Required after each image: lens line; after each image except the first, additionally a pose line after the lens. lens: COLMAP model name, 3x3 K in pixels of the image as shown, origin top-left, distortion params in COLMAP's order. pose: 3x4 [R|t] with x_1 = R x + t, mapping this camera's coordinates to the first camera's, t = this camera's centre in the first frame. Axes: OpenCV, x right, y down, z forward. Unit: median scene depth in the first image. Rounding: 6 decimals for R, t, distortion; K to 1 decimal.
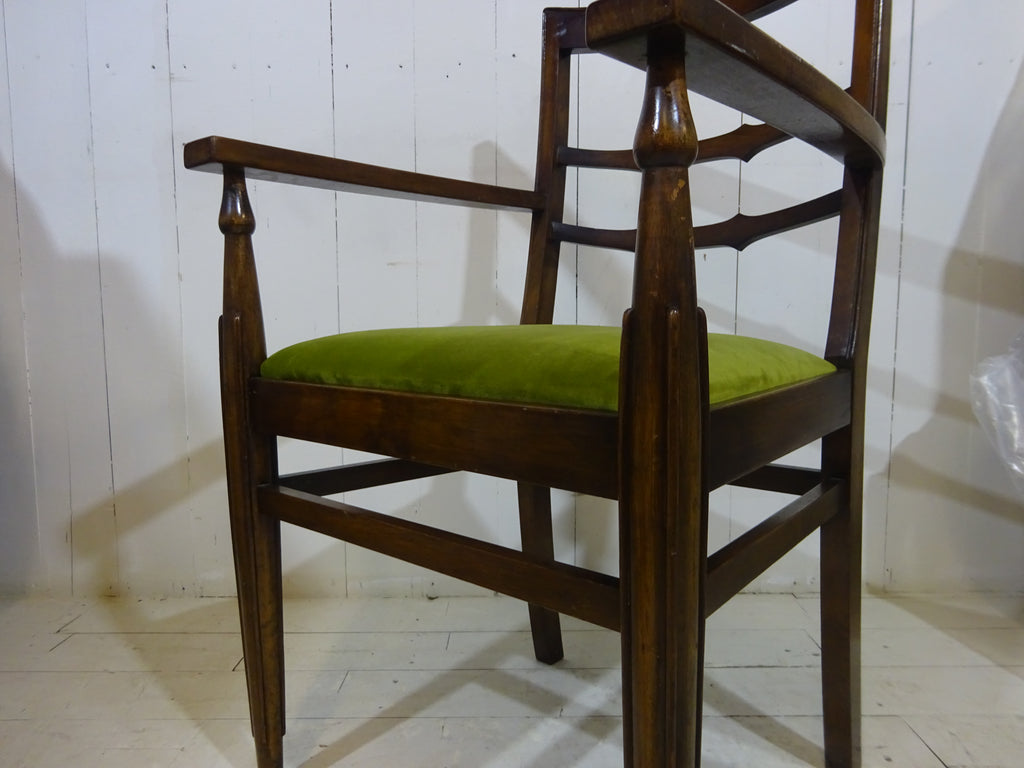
lens RADIAL K [[761.3, 0, 515.6], [0, 761.3, 381.0], [0, 0, 1]] dist [0.015787, -0.023192]
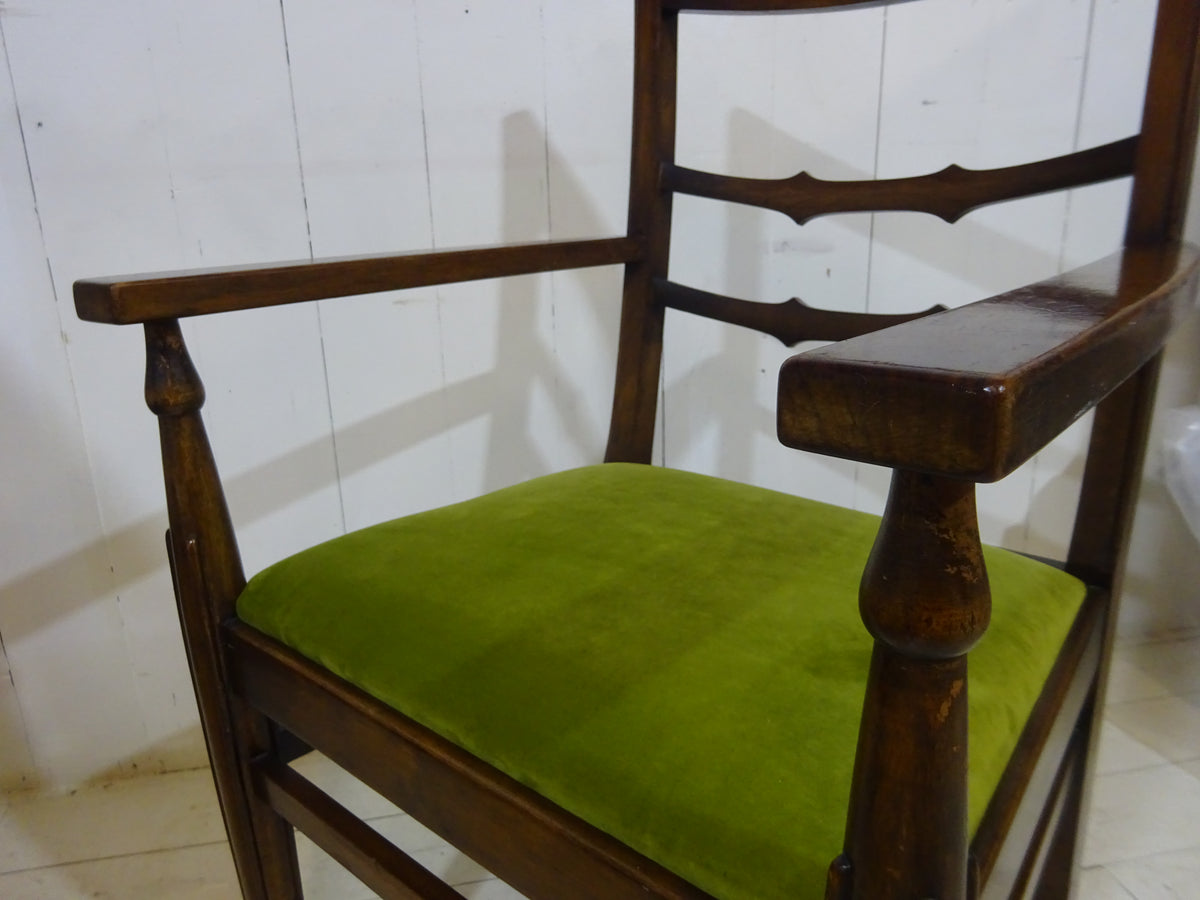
lens RADIAL K [[892.2, 0, 602.7], [0, 892.2, 452.1], [0, 0, 1]] dist [0.015787, -0.023192]
pose [[0.999617, -0.026041, 0.009387, -0.010267], [0.023623, 0.979290, 0.201082, -0.233501], [-0.014429, -0.200783, 0.979529, 0.190285]]
